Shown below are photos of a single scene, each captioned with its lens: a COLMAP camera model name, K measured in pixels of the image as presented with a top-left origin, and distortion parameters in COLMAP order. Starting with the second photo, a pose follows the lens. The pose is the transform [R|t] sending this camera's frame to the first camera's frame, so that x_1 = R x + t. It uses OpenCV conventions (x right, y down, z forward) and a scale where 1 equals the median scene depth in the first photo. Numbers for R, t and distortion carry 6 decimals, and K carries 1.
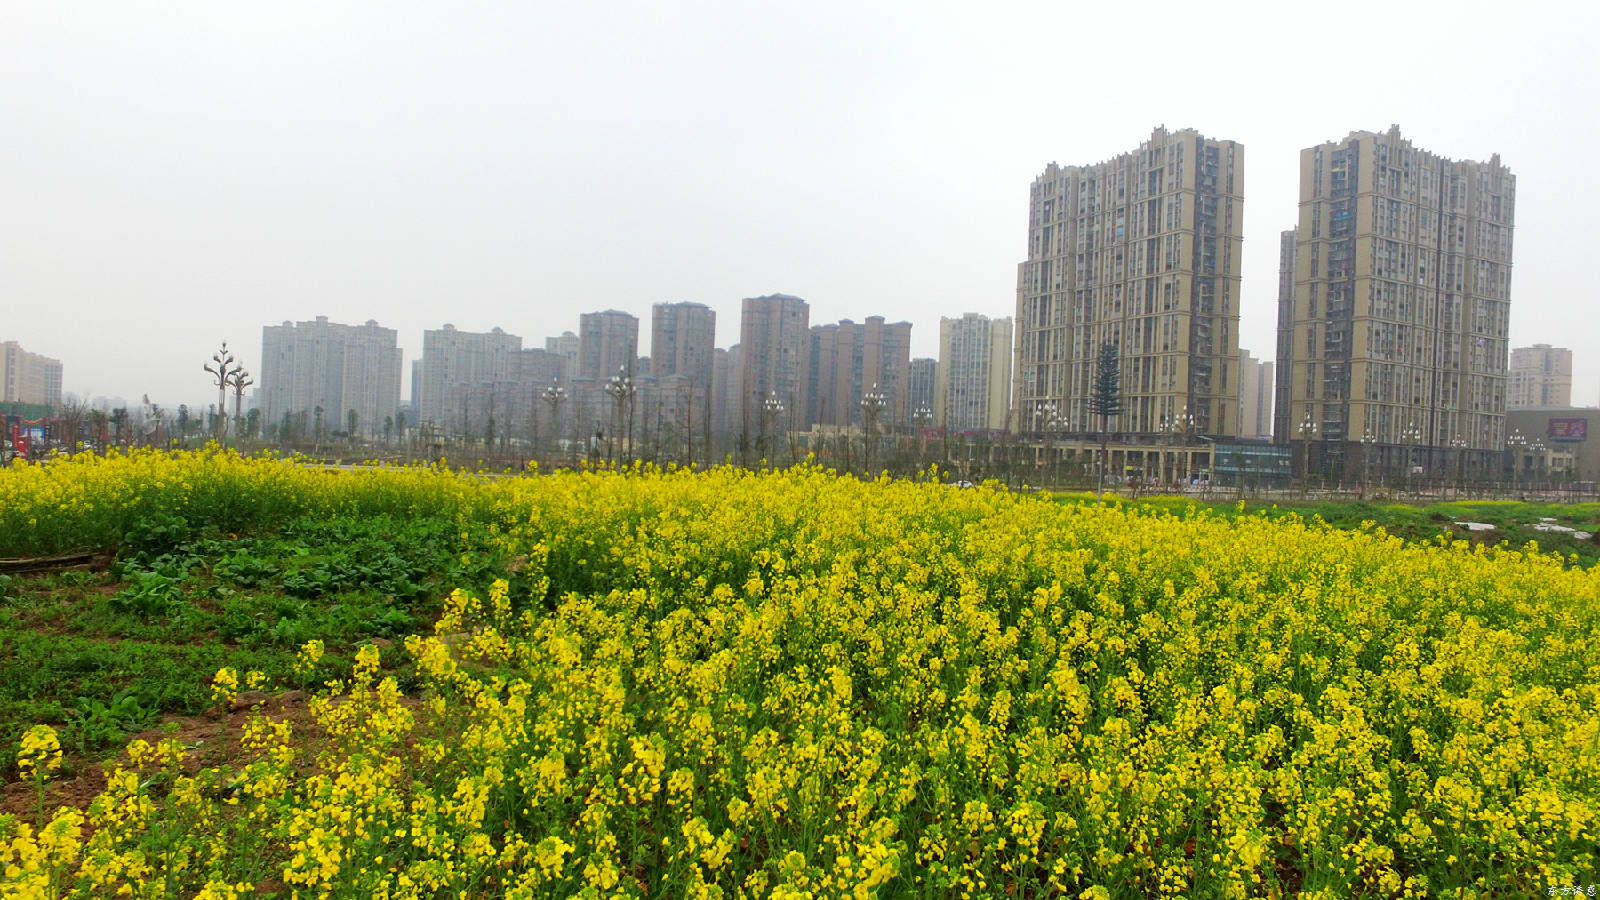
lens RADIAL K [[1074.3, 0, 800.8], [0, 1074.3, 464.6], [0, 0, 1]] dist [-0.127390, 0.094595]
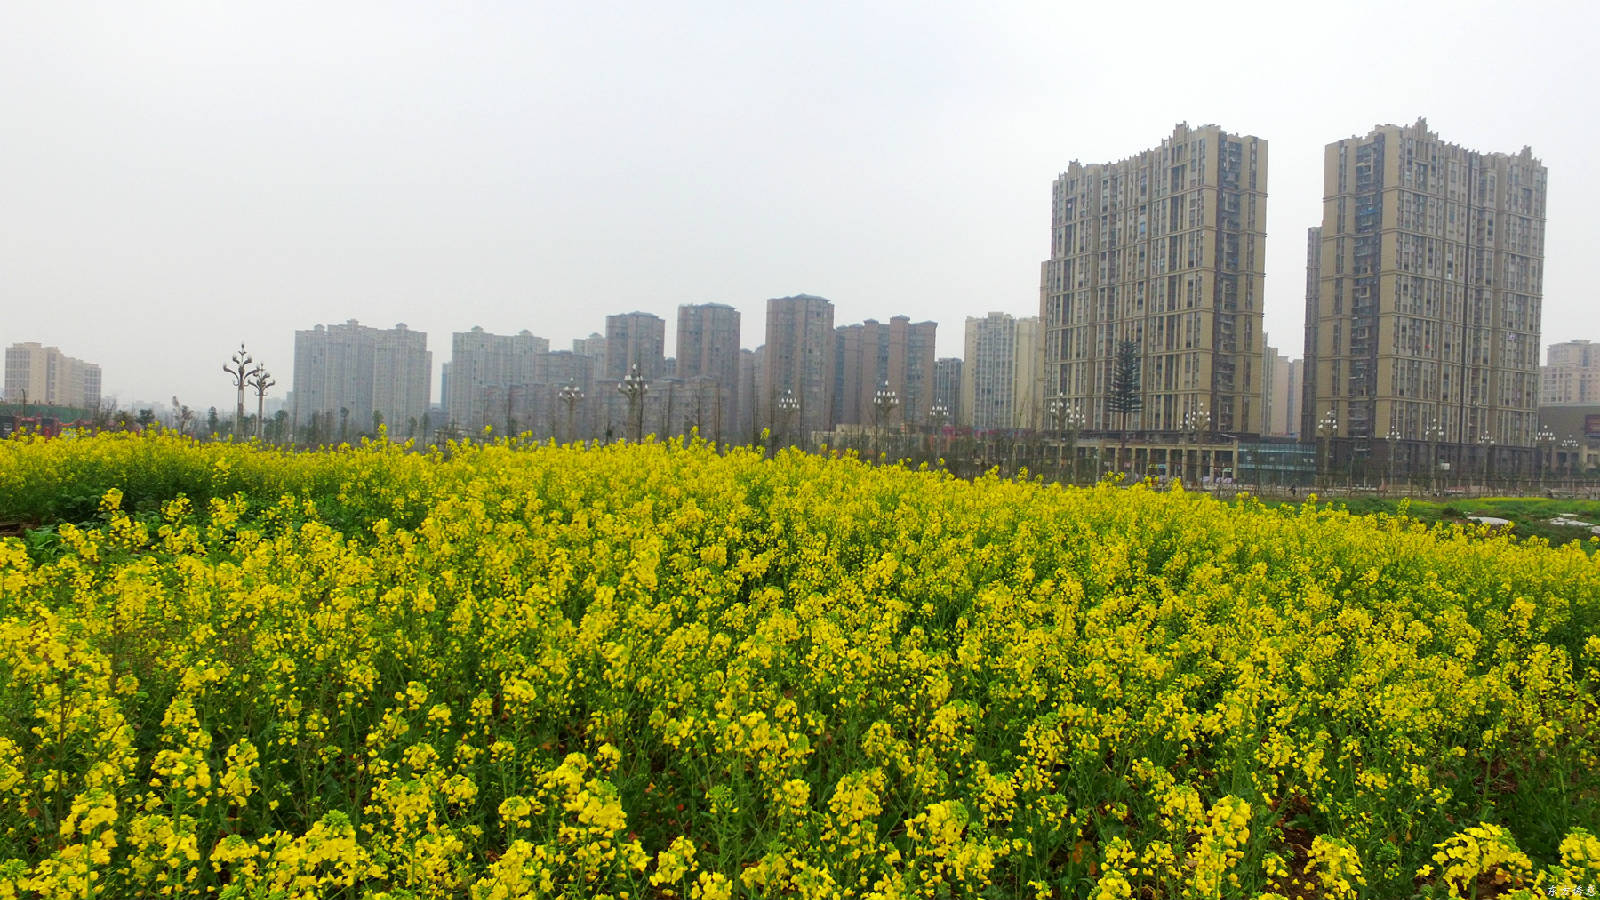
lens RADIAL K [[1074.3, 0, 800.3], [0, 1074.3, 464.7], [0, 0, 1]] dist [-0.127390, 0.094595]
pose [[0.999589, -0.003436, -0.028446, 0.007956], [0.003409, 0.999994, -0.000982, 0.001523], [0.028449, 0.000885, 0.999595, -0.002477]]
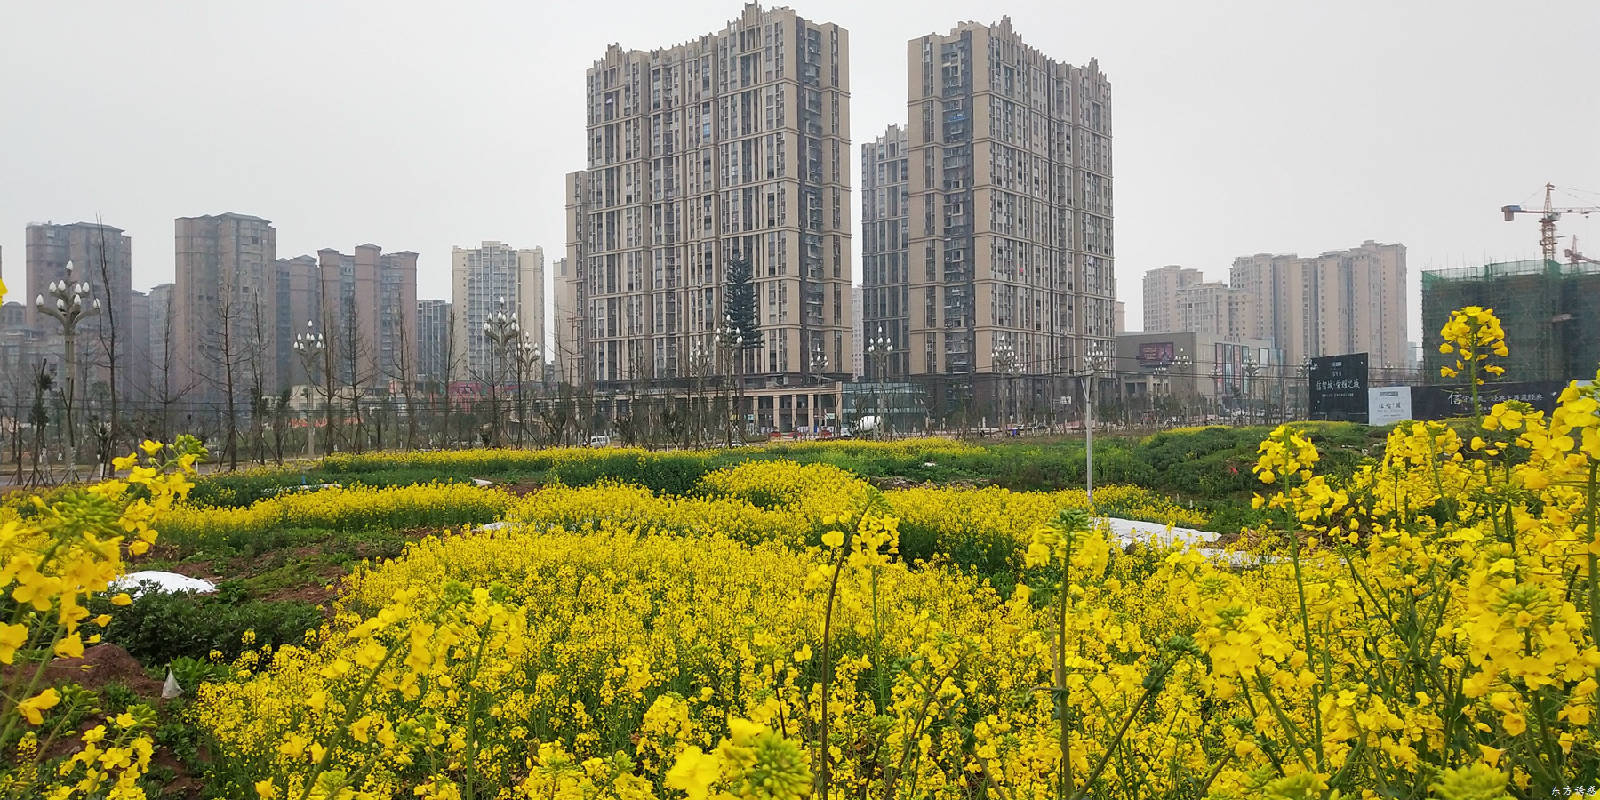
lens RADIAL K [[1229.2, 0, 804.1], [0, 1229.2, 411.1], [0, 0, 1]] dist [0.001486, 0.030773]
pose [[0.907178, -0.050078, 0.417756, -0.040565], [0.056413, 0.998404, -0.002820, 0.003720], [-0.416948, 0.026125, 0.908555, 0.113713]]
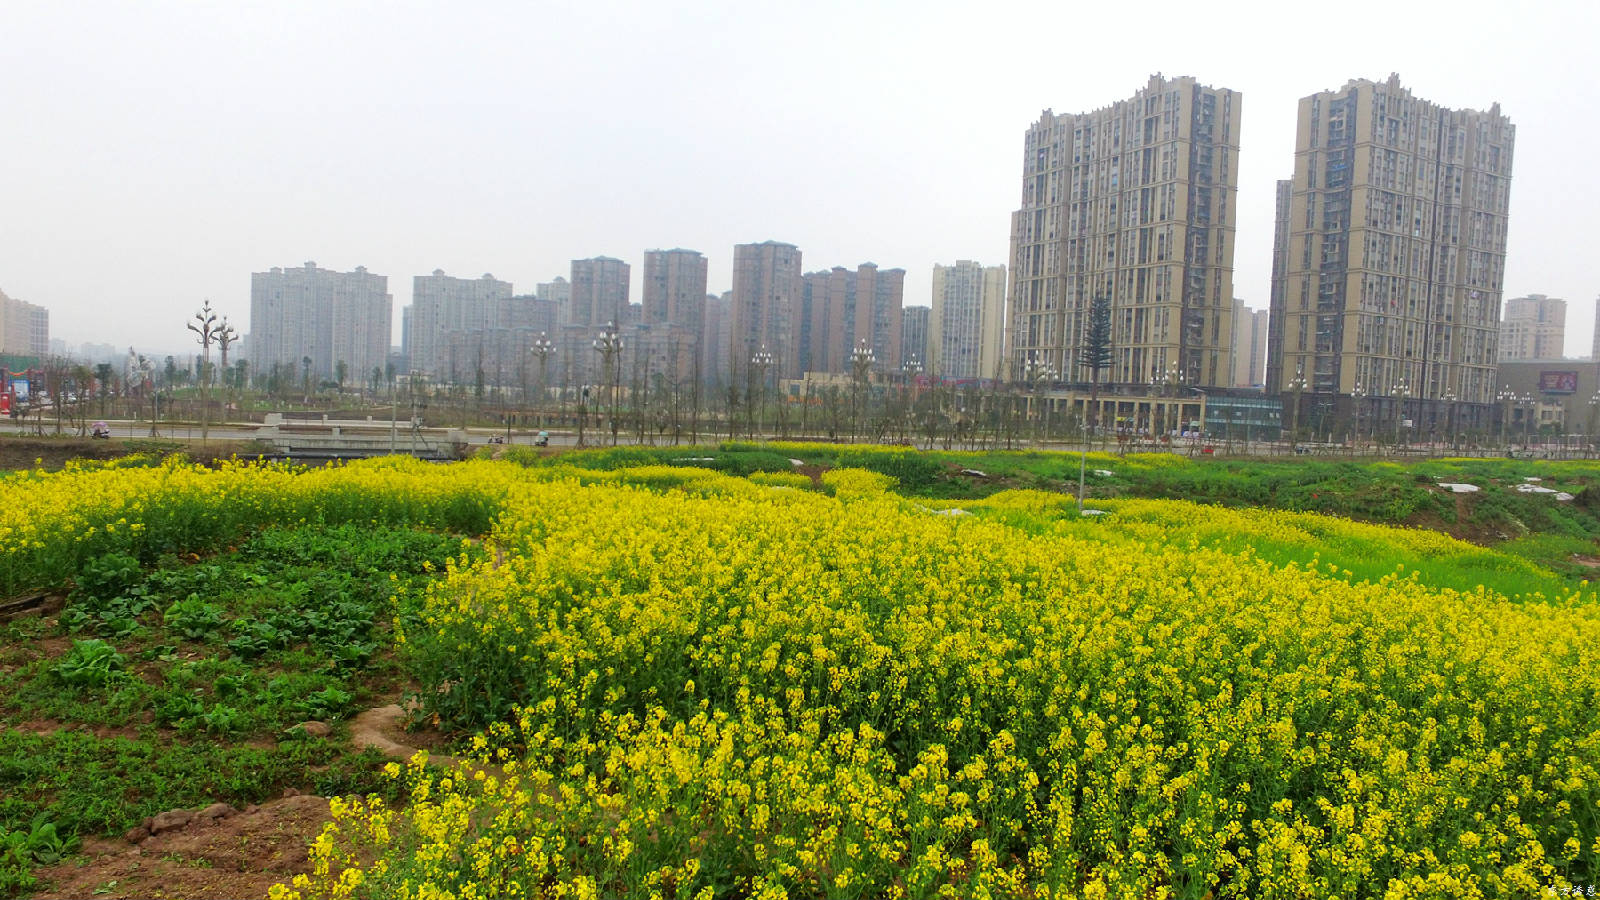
lens RADIAL K [[1074.3, 0, 800.7], [0, 1074.3, 465.2], [0, 0, 1]] dist [-0.127390, 0.094595]
pose [[0.999981, 0.001476, 0.006060, 0.002211], [-0.001787, 0.998660, 0.051721, -0.004729], [-0.005976, -0.051731, 0.998643, 0.000069]]
